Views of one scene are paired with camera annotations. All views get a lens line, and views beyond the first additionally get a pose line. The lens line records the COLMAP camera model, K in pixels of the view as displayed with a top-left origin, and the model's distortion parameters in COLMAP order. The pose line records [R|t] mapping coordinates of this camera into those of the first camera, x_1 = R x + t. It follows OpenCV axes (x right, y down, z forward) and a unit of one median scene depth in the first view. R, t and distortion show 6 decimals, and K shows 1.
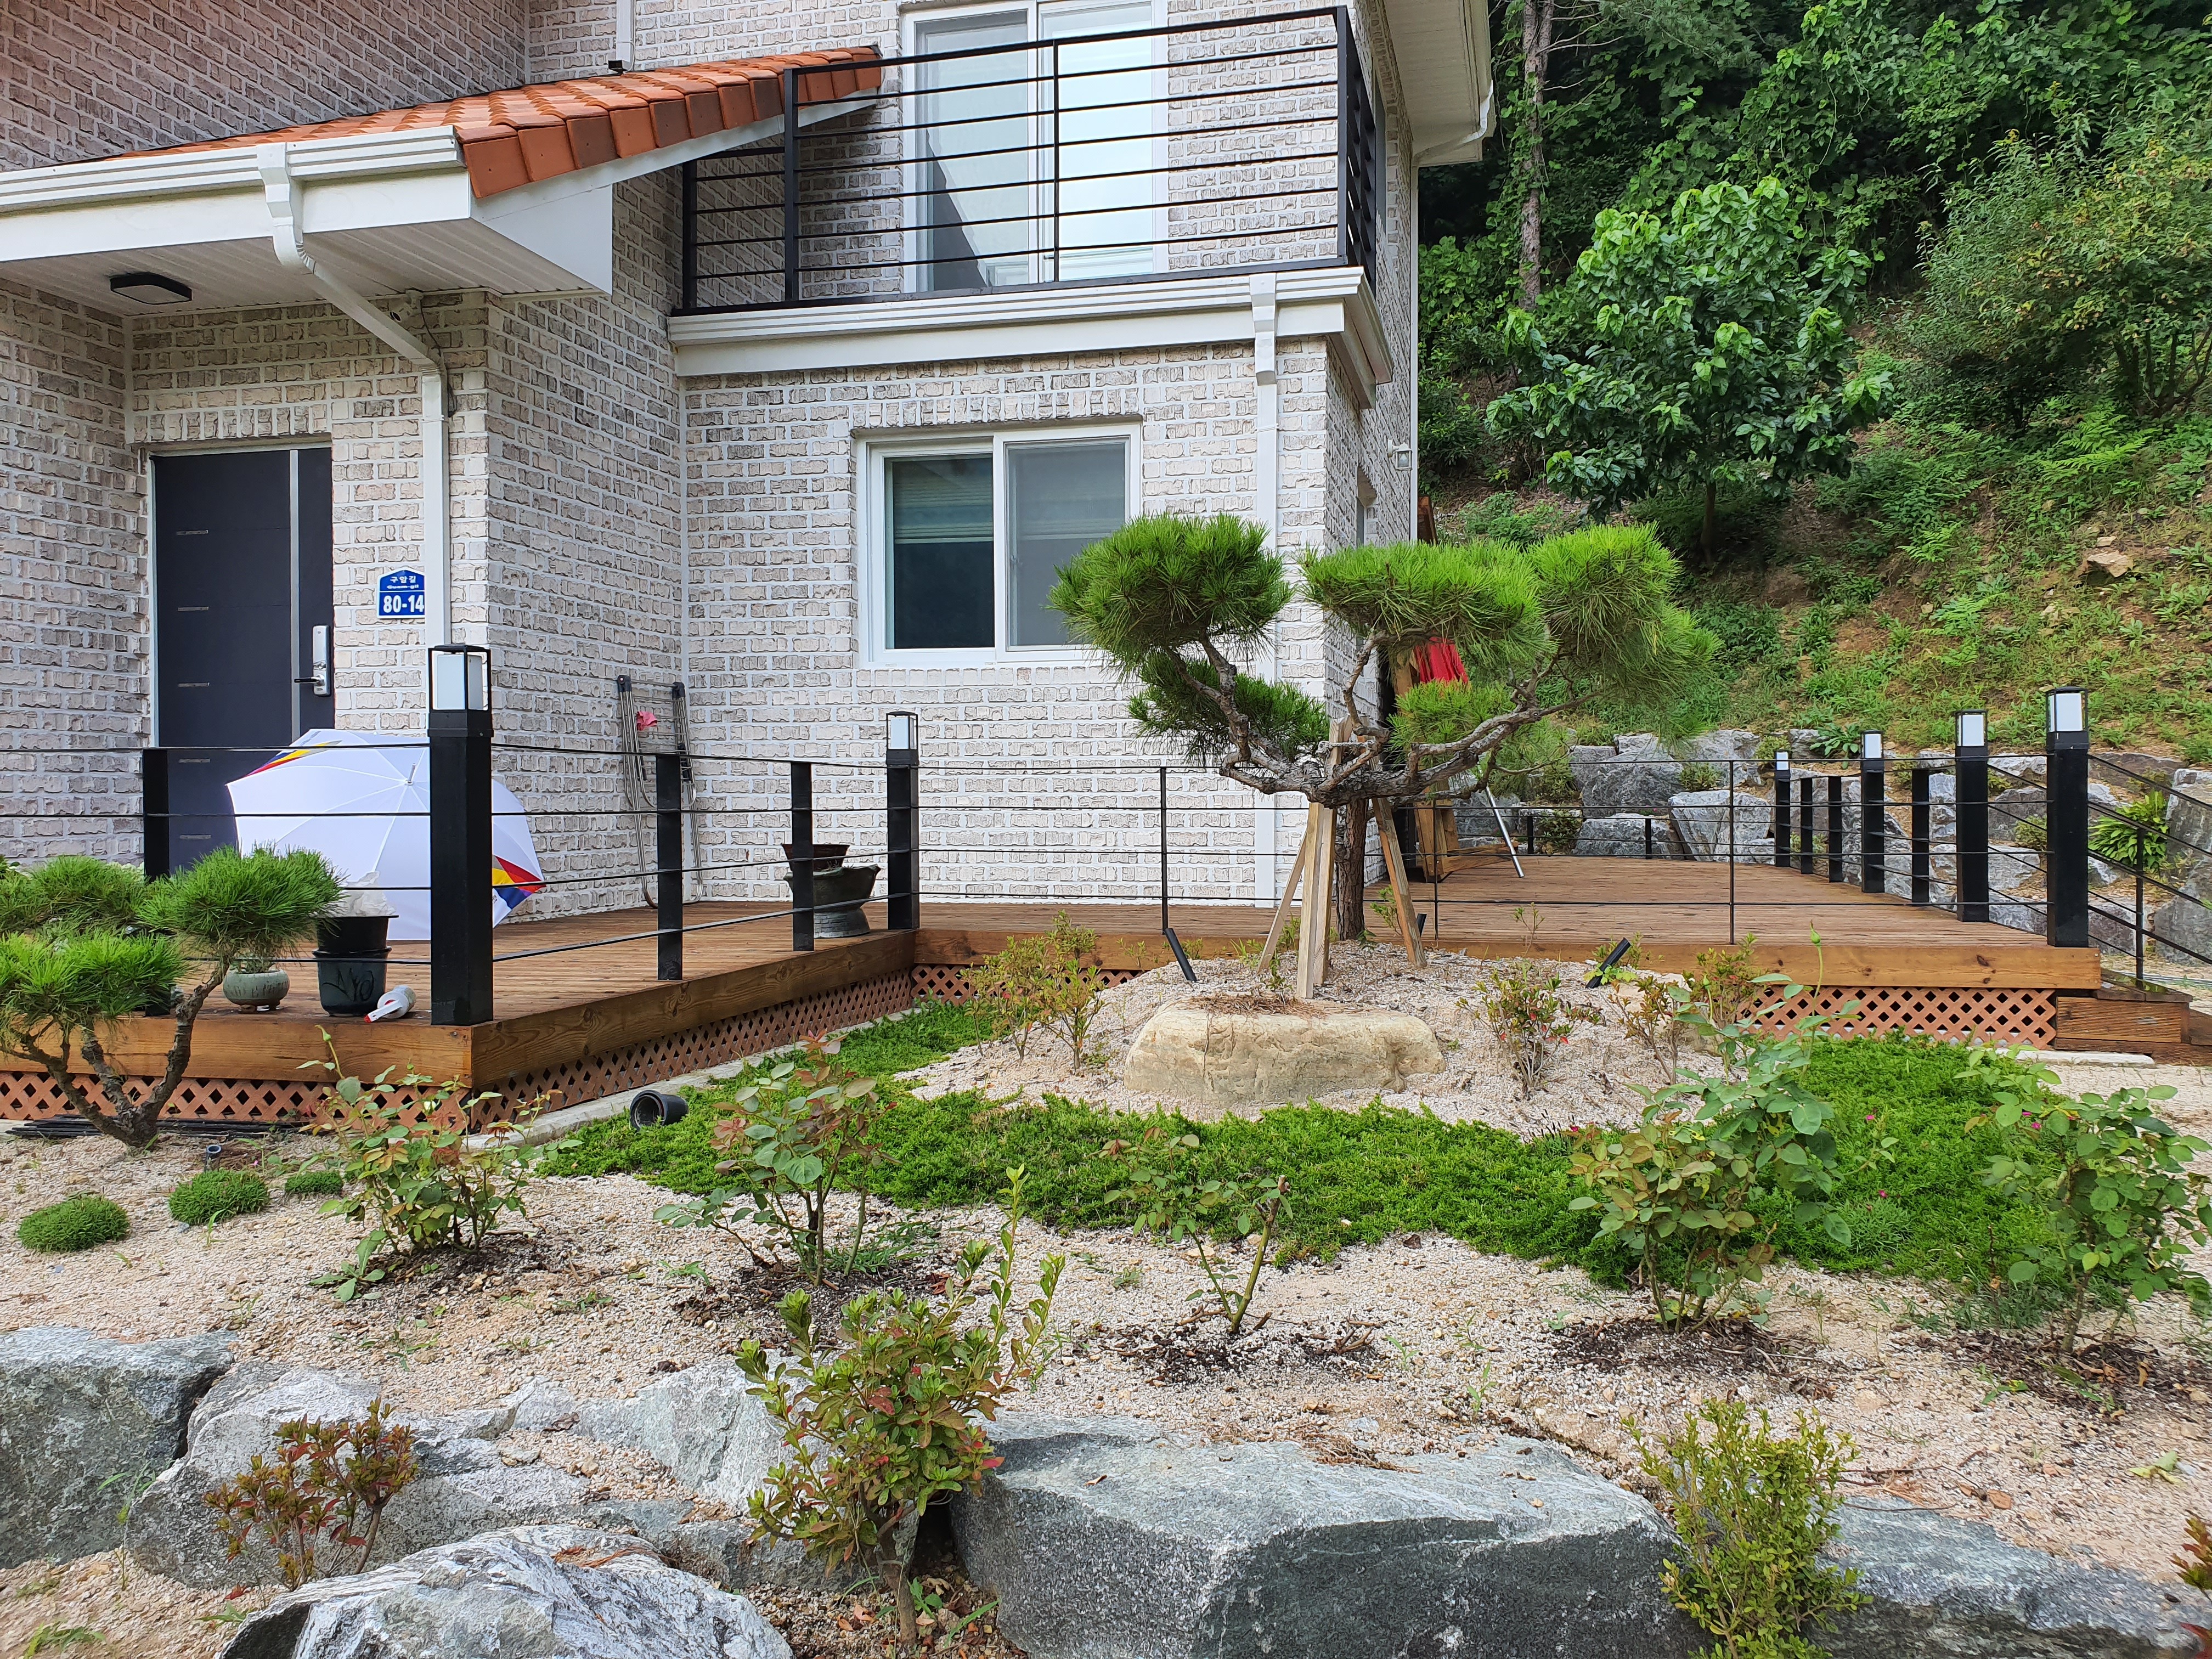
lens RADIAL K [[1731.1, 0, 1118.7], [0, 1731.1, 808.0], [0, 0, 1]] dist [0.037219, -0.000555]
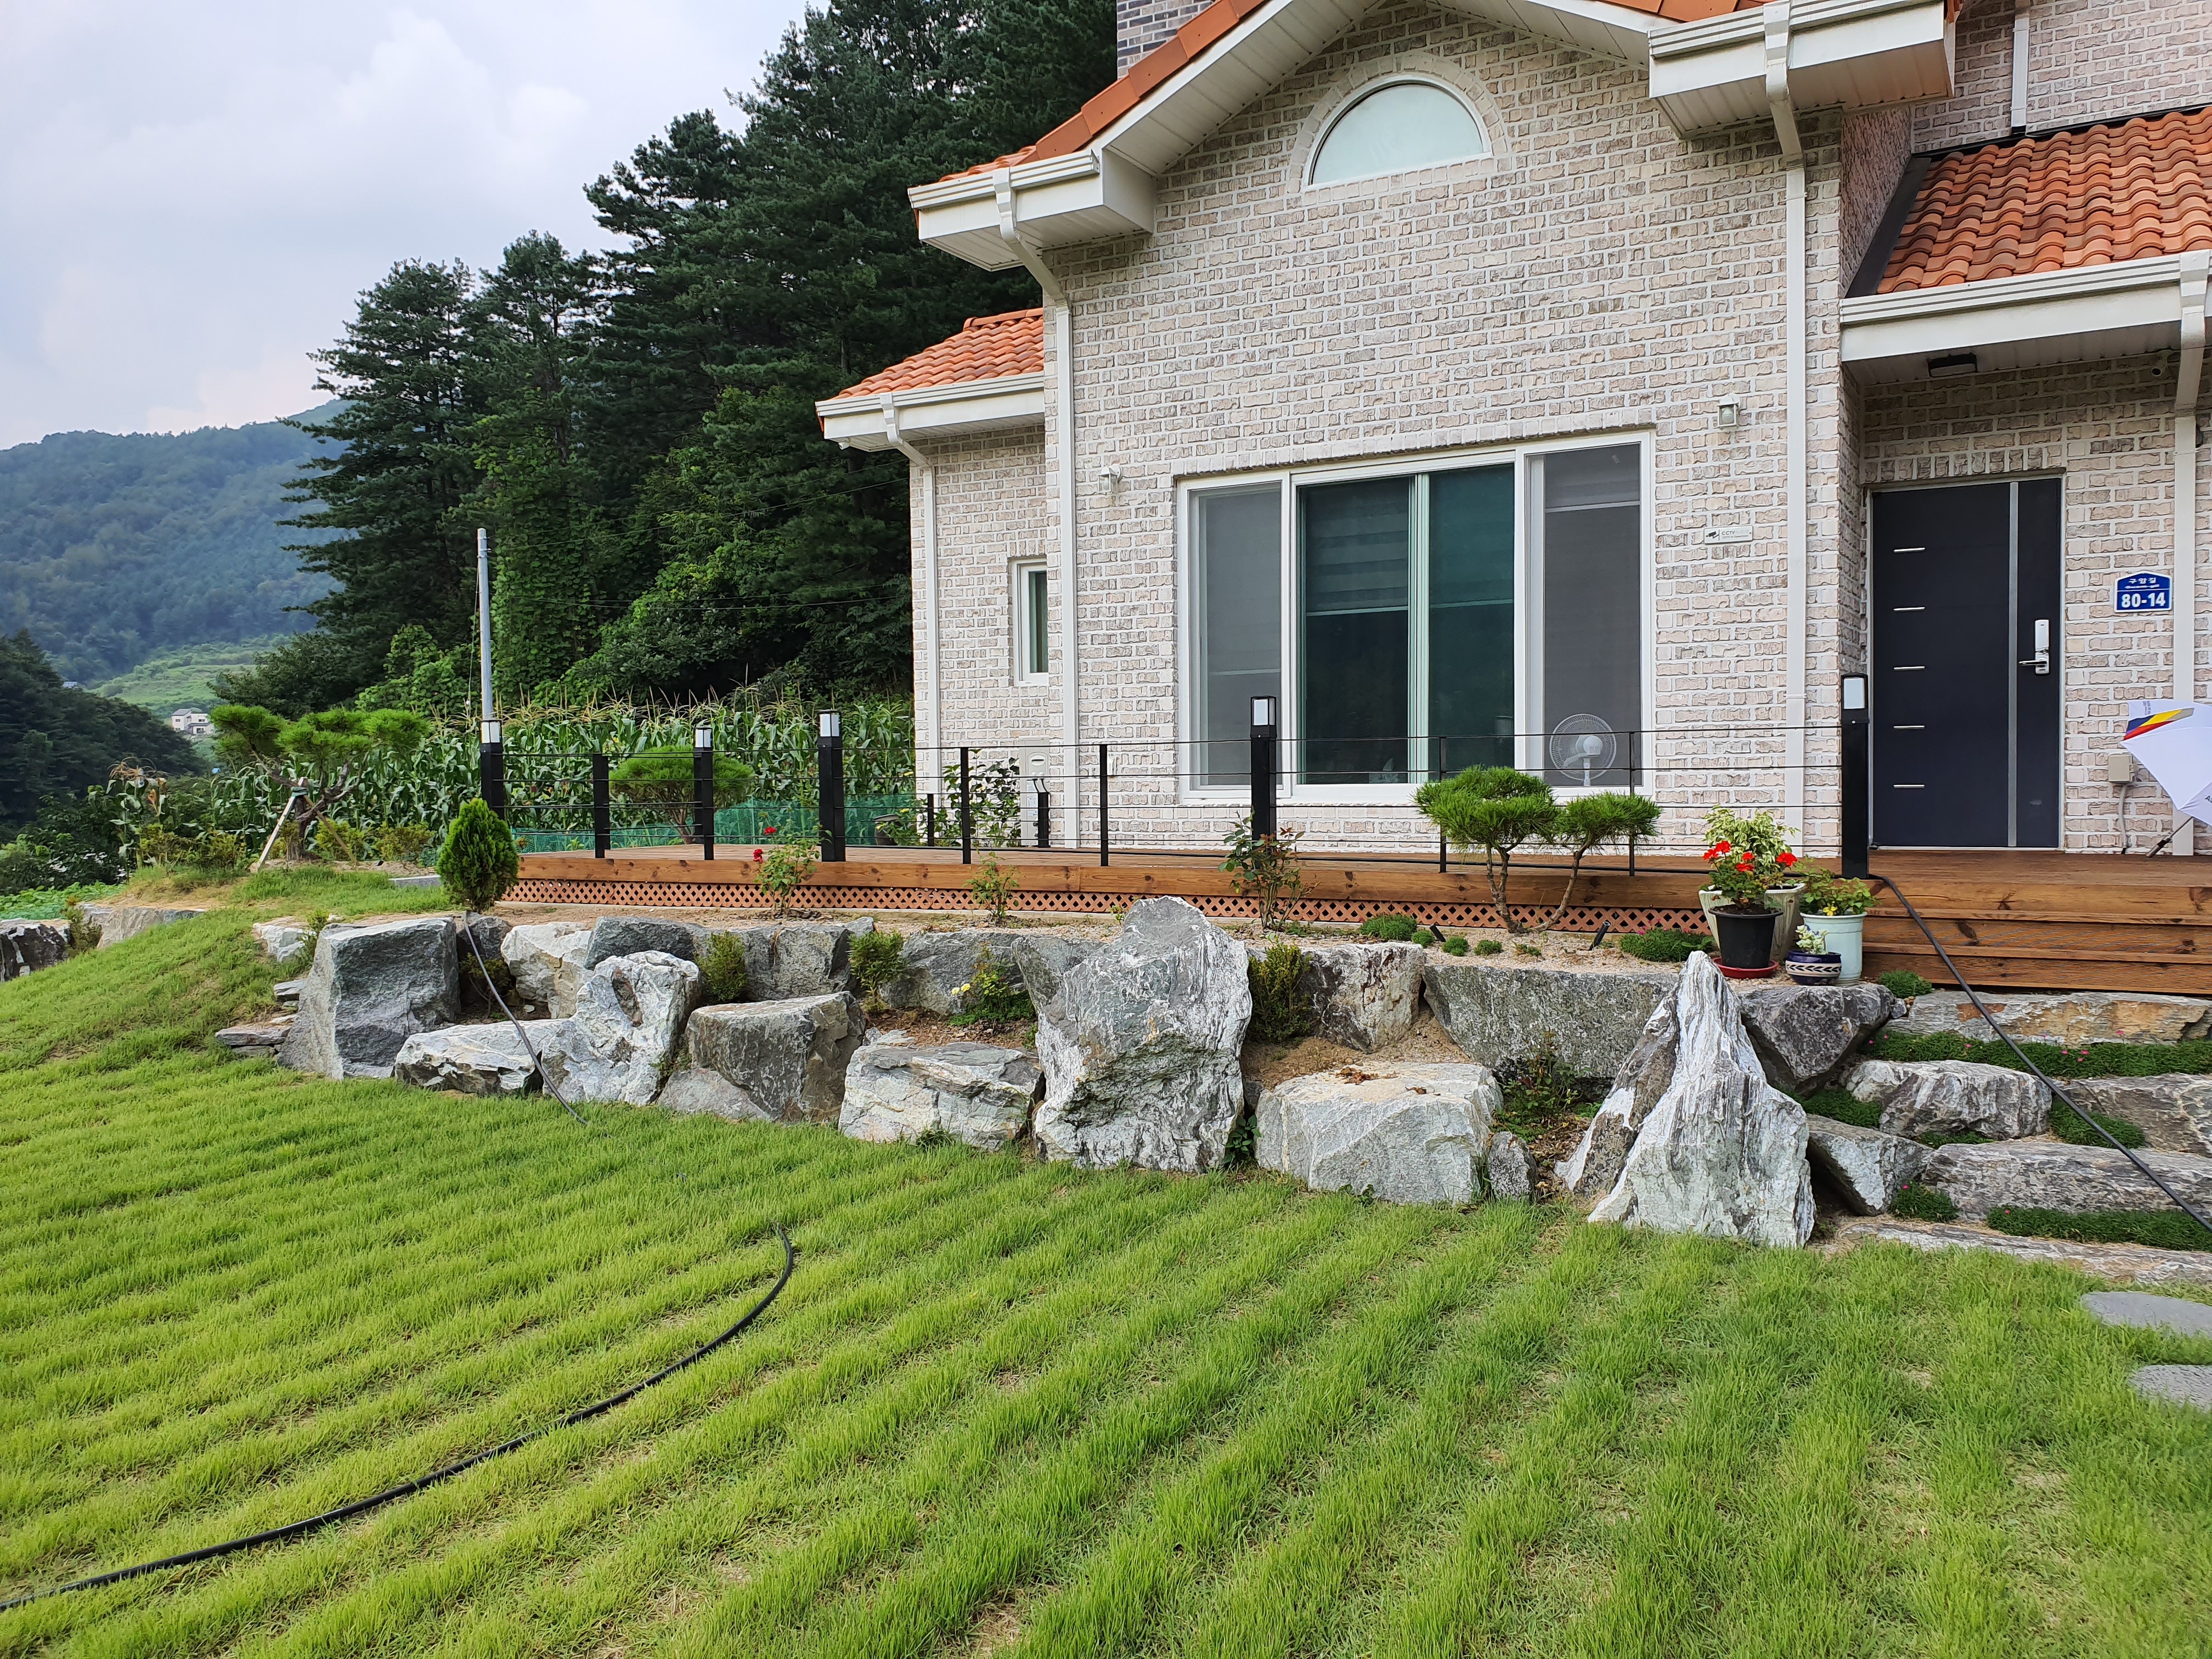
lens RADIAL K [[1744.9, 0, 1106.0], [0, 1744.9, 829.5], [0, 0, 1]] dist [0.075622, -0.114283]
pose [[0.965191, 0.000287, -0.261545, -0.657722], [0.005736, 0.999736, 0.022263, 0.012705], [0.261482, -0.022989, 0.964935, -0.352432]]
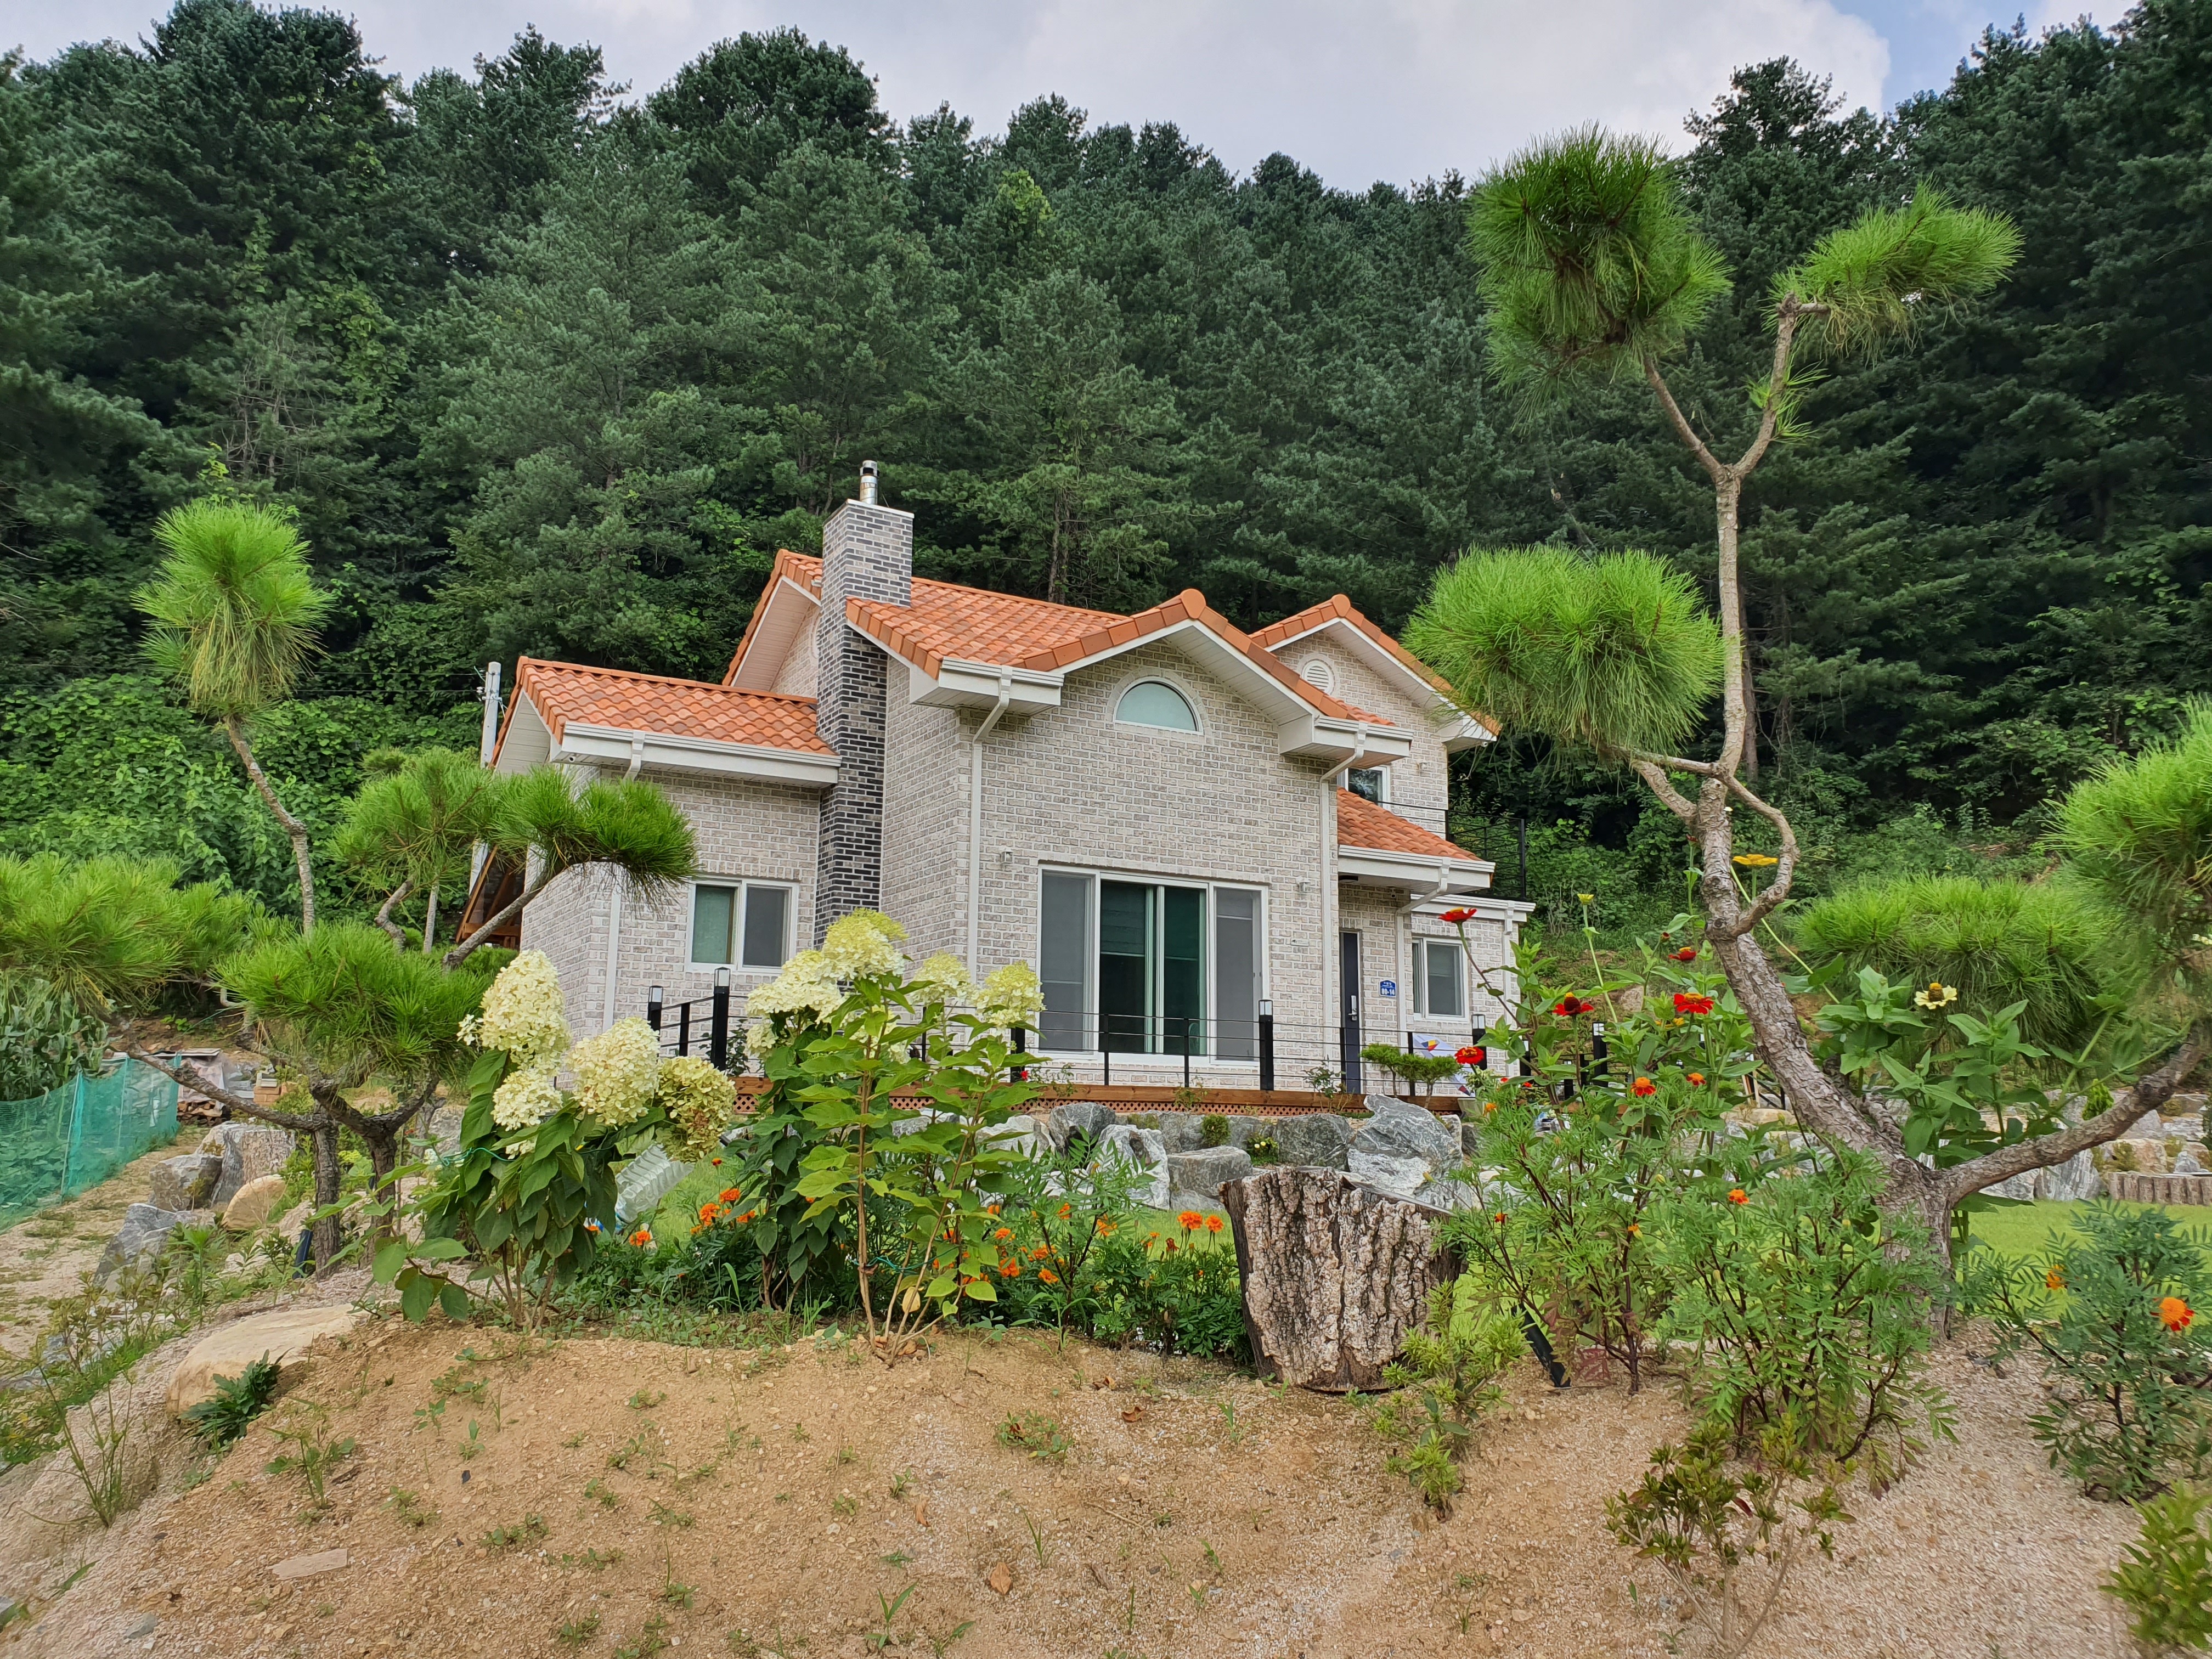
lens RADIAL K [[1744.9, 0, 1106.0], [0, 1744.9, 829.5], [0, 0, 1]] dist [0.075622, -0.114283]
pose [[0.727077, 0.131628, 0.673820, -2.257847], [-0.013021, 0.983917, -0.178153, 0.117550], [-0.686433, 0.120757, 0.717097, -0.664009]]
